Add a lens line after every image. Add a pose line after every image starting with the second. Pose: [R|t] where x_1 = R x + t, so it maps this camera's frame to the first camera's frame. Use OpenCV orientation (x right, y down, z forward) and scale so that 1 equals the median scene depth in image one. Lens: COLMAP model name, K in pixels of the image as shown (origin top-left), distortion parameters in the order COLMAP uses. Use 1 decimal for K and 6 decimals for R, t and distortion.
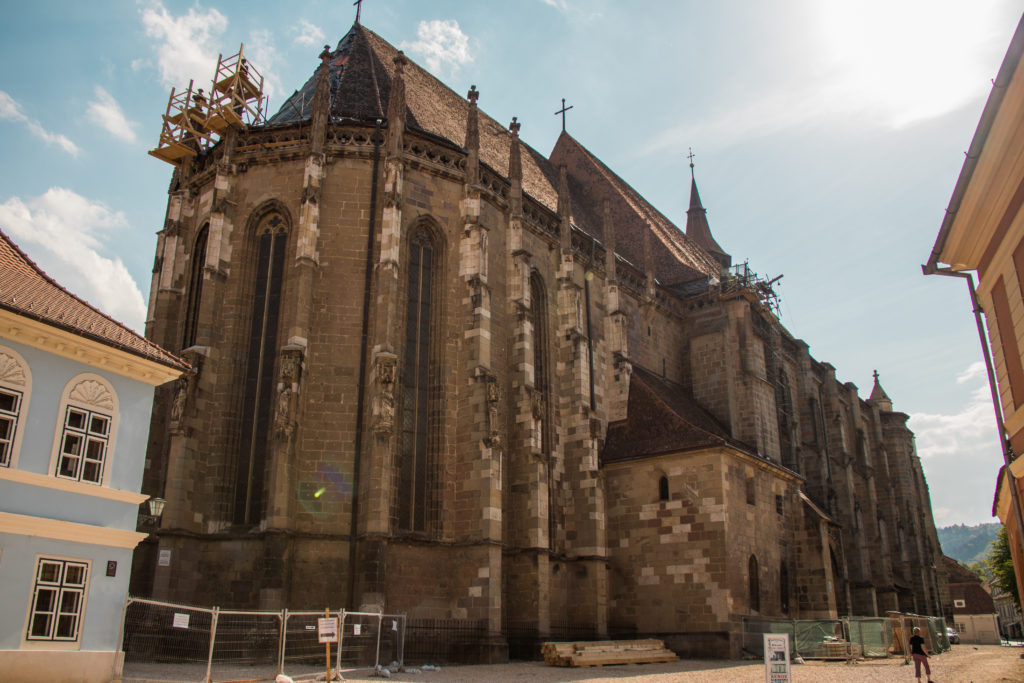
lens RADIAL K [[855.7, 0, 512.0], [0, 855.7, 341.5], [0, 0, 1]] dist [-0.114224, 0.000601]
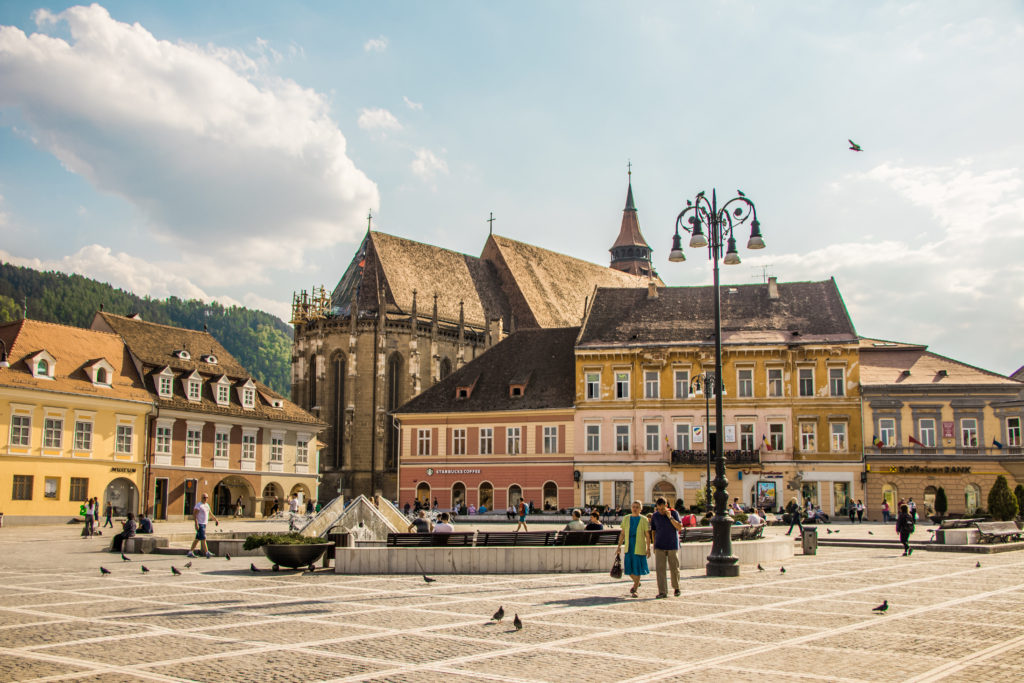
lens RADIAL K [[1135.4, 0, 512.0], [0, 1135.4, 341.5], [0, 0, 1]] dist [0.001889, -0.000469]
pose [[0.992031, -0.013500, -0.125269, 0.740208], [0.037594, 0.980670, 0.192026, -0.887266], [0.120255, -0.195205, 0.973362, -2.525409]]
